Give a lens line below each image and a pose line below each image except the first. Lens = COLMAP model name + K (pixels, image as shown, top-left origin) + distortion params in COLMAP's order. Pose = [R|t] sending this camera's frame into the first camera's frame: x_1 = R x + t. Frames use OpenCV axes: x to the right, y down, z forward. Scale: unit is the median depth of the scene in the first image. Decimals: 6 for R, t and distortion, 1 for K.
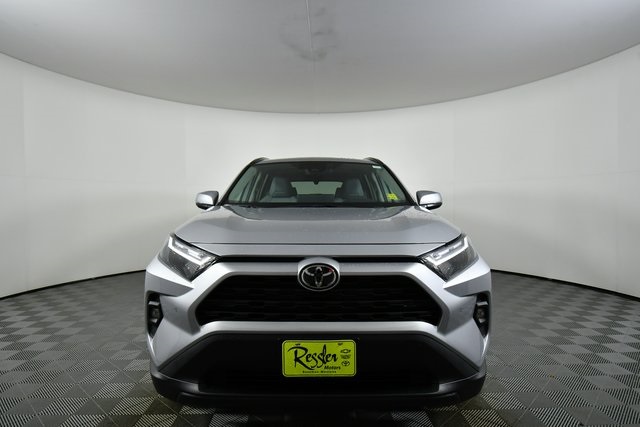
lens RADIAL K [[391.5, 0, 312.9], [0, 391.5, 212.9], [0, 0, 1]] dist [-0.009852, -0.002056]
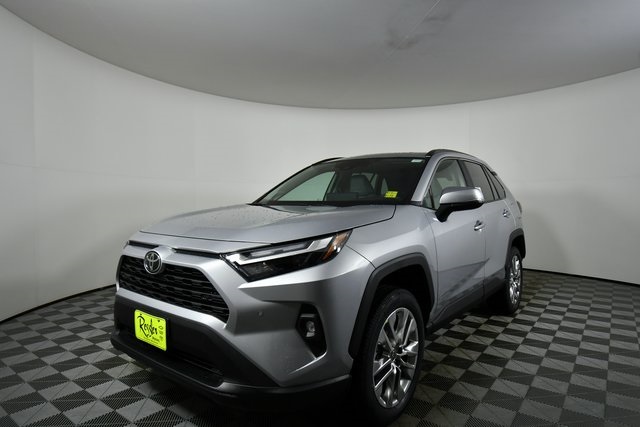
lens RADIAL K [[391.5, 0, 319.2], [0, 391.5, 216.9], [0, 0, 1]] dist [-0.009852, -0.002056]
pose [[0.783328, 0.027922, -0.620982, 1.157210], [-0.018663, 0.999597, 0.021404, -0.010422], [0.621329, -0.005177, 0.783533, 0.378250]]
